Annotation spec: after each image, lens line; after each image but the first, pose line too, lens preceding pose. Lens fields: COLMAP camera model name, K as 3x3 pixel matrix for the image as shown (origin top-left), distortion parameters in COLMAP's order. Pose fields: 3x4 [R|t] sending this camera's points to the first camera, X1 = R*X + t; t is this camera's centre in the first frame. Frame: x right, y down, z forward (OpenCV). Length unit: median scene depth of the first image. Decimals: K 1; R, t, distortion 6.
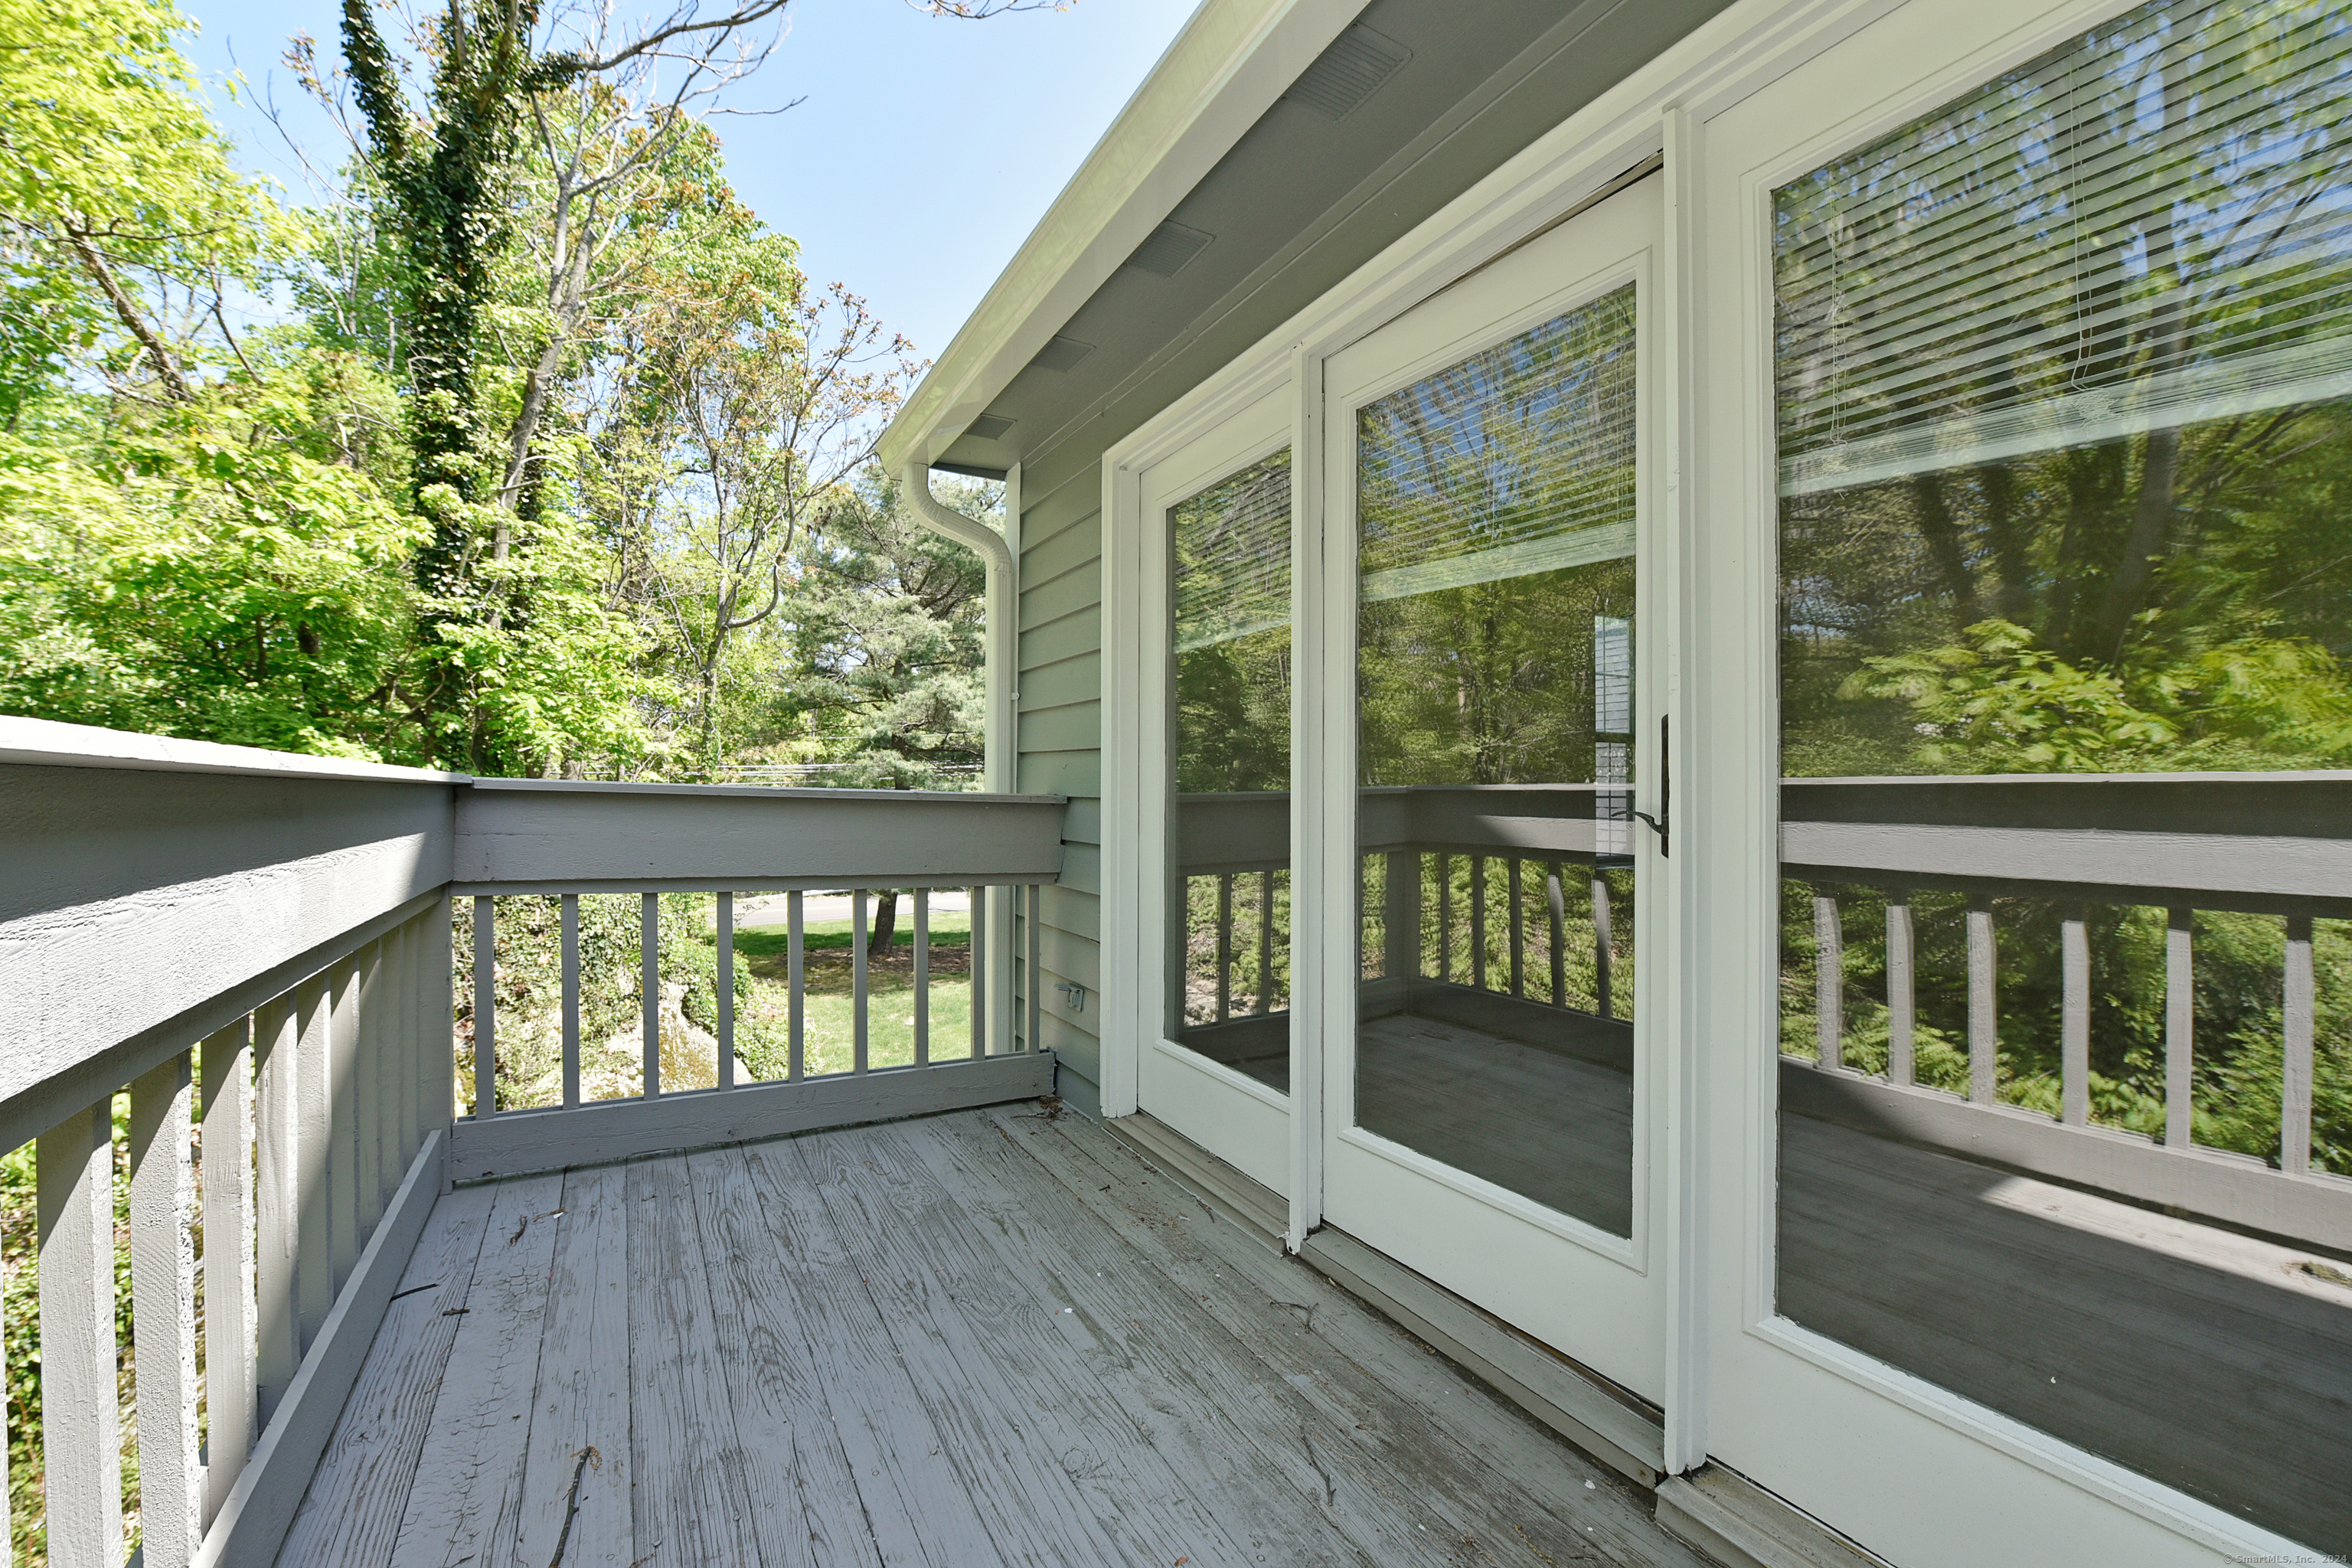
lens RADIAL K [[954.2, 0, 1176.0], [0, 954.2, 784.0], [0, 0, 1]] dist [-0.017284, -0.000120]
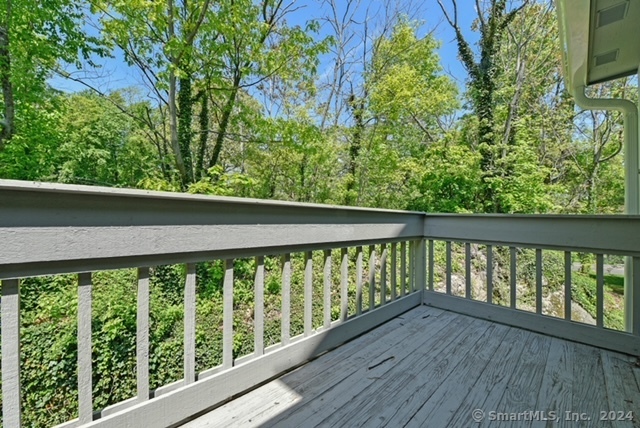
lens RADIAL K [[263.2, 0, 320.0], [0, 263.2, 214.0], [0, 0, 1]] dist [0.000088, -0.000409]
pose [[0.248969, -0.026625, -0.968145, 0.105033], [-0.001212, 0.999613, -0.027802, 0.011089], [0.968511, 0.008095, 0.248841, 0.066562]]
